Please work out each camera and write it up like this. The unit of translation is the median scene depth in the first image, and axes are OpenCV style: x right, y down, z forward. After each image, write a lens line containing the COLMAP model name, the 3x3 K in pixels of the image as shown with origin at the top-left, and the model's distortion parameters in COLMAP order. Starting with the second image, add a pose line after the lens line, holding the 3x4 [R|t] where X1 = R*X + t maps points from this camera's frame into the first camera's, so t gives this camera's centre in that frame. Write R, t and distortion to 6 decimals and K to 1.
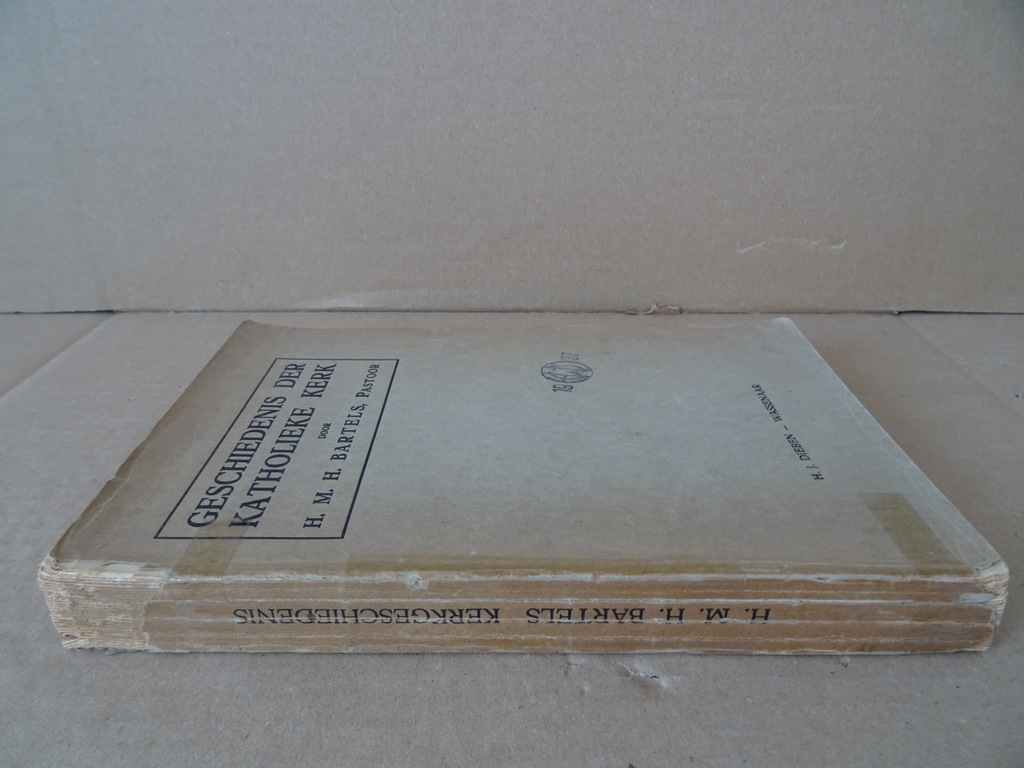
lens RADIAL K [[729.0, 0, 515.8], [0, 729.0, 386.4], [0, 0, 1]] dist [0.013107, -0.027022]
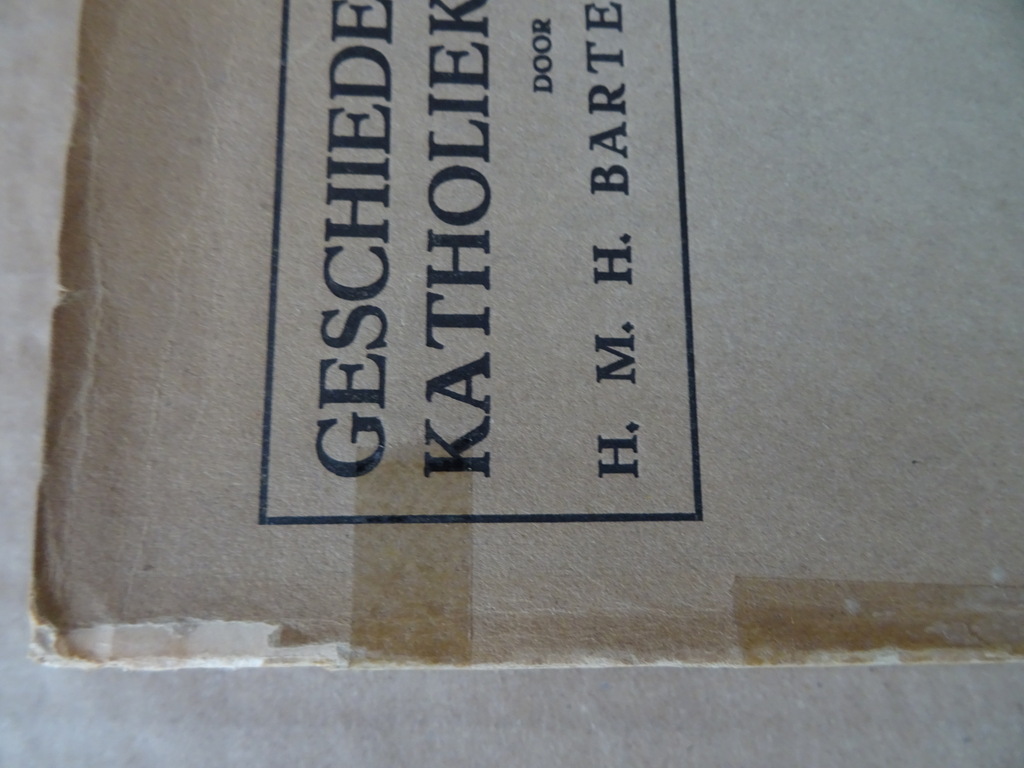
lens RADIAL K [[729.0, 0, 516.1], [0, 729.0, 389.5], [0, 0, 1]] dist [0.013107, -0.027022]
pose [[0.997827, 0.017352, 0.063563, -0.351077], [-0.061851, 0.579196, 0.812838, -0.171097], [-0.022711, -0.815004, 0.579011, 0.760133]]
